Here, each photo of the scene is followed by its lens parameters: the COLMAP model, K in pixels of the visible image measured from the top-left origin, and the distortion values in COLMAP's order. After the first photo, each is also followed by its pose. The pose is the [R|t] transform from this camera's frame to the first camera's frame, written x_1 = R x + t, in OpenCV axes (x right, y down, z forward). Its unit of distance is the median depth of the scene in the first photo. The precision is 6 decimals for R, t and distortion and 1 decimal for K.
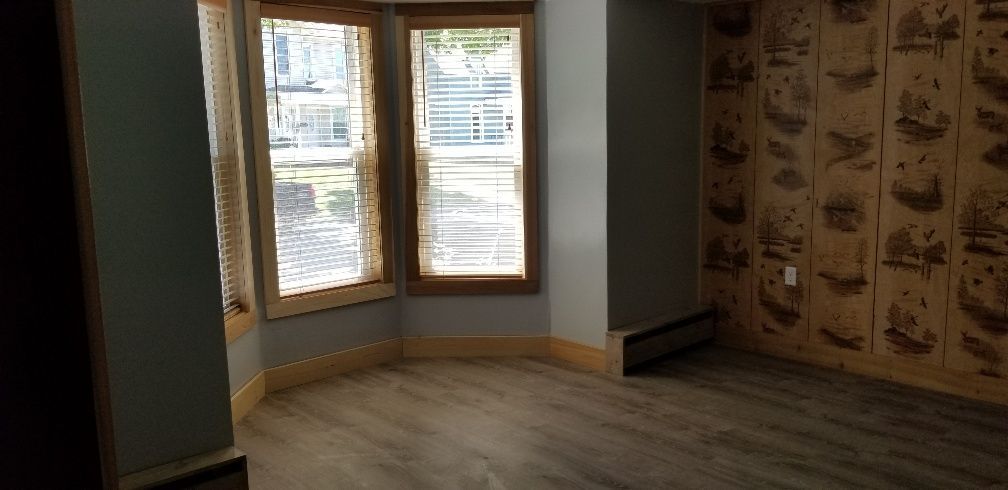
lens RADIAL K [[789.4, 0, 504.0], [0, 789.4, 245.0], [0, 0, 1]] dist [0.076345, -0.146717]
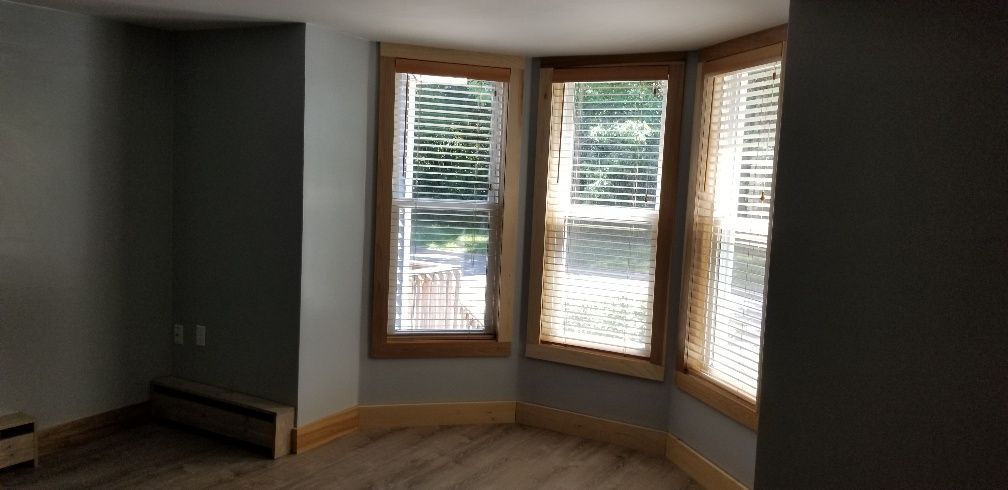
lens RADIAL K [[789.4, 0, 504.0], [0, 789.4, 245.0], [0, 0, 1]] dist [0.076345, -0.146717]
pose [[0.286909, 0.114921, -0.951039, 1.725105], [-0.190243, 0.979840, 0.061009, -0.283509], [0.938877, 0.163425, 0.302988, 1.514546]]
